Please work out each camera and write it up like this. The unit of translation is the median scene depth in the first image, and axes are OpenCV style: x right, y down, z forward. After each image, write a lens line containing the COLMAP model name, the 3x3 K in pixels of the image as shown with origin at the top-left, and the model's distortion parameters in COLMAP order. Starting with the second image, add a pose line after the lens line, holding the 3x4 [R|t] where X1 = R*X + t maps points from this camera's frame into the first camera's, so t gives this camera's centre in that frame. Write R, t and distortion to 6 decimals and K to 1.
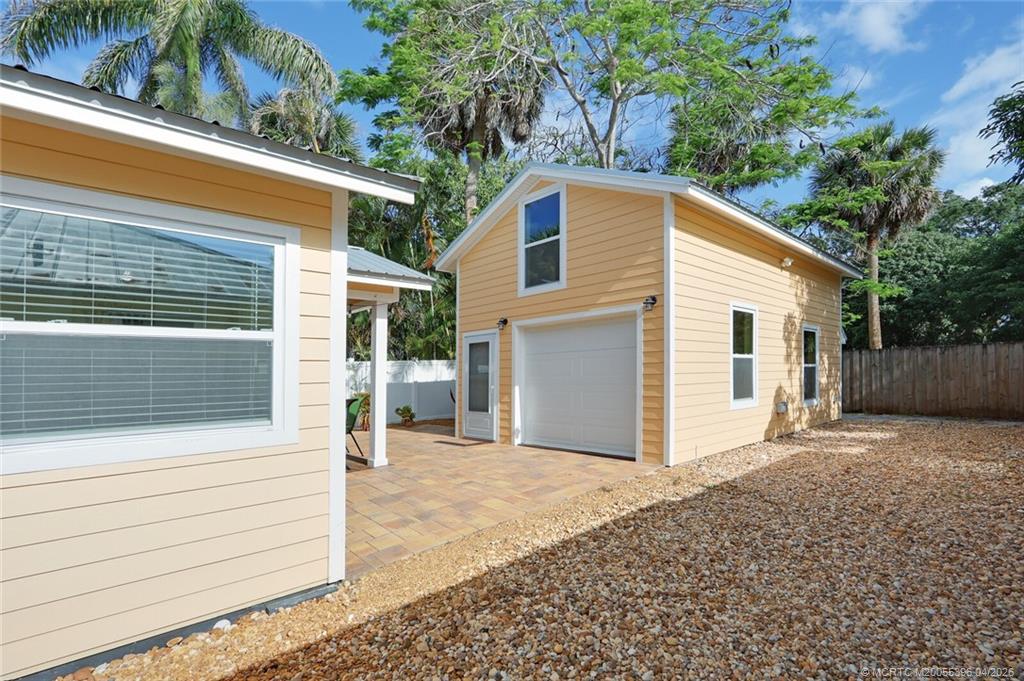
lens RADIAL K [[485.2, 0, 528.4], [0, 485.2, 379.7], [0, 0, 1]] dist [0.002536, 0.000427]
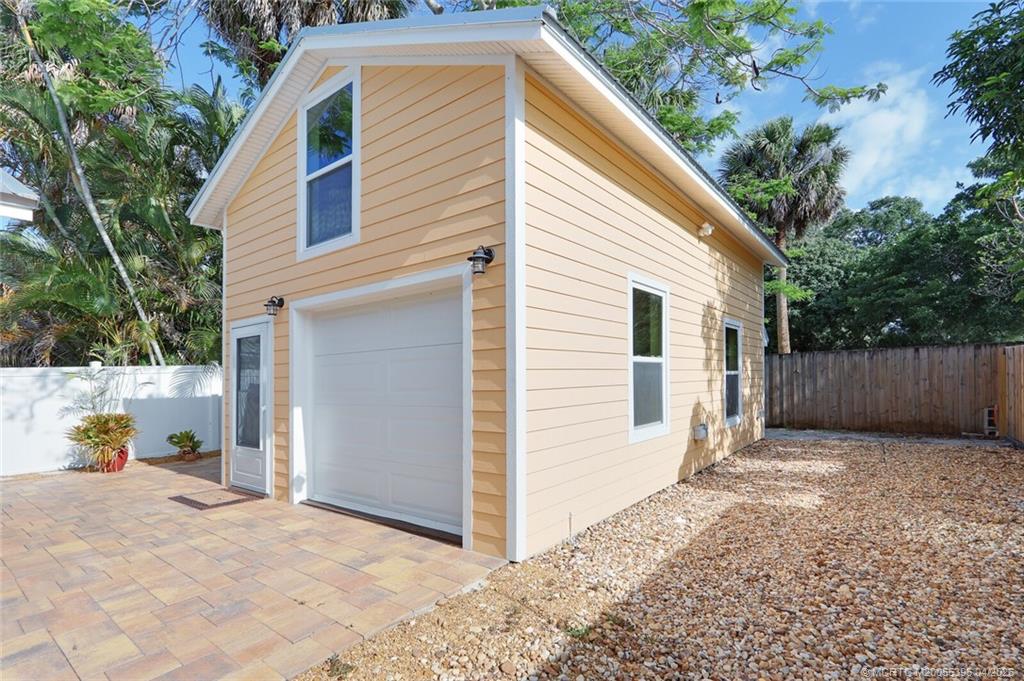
lens RADIAL K [[485.2, 0, 514.0], [0, 485.2, 381.1], [0, 0, 1]] dist [0.002536, 0.000427]
pose [[0.990478, -0.002306, 0.137649, 0.154634], [0.003477, 0.999960, -0.008266, -0.012969], [-0.137625, 0.008666, 0.990447, 0.335791]]
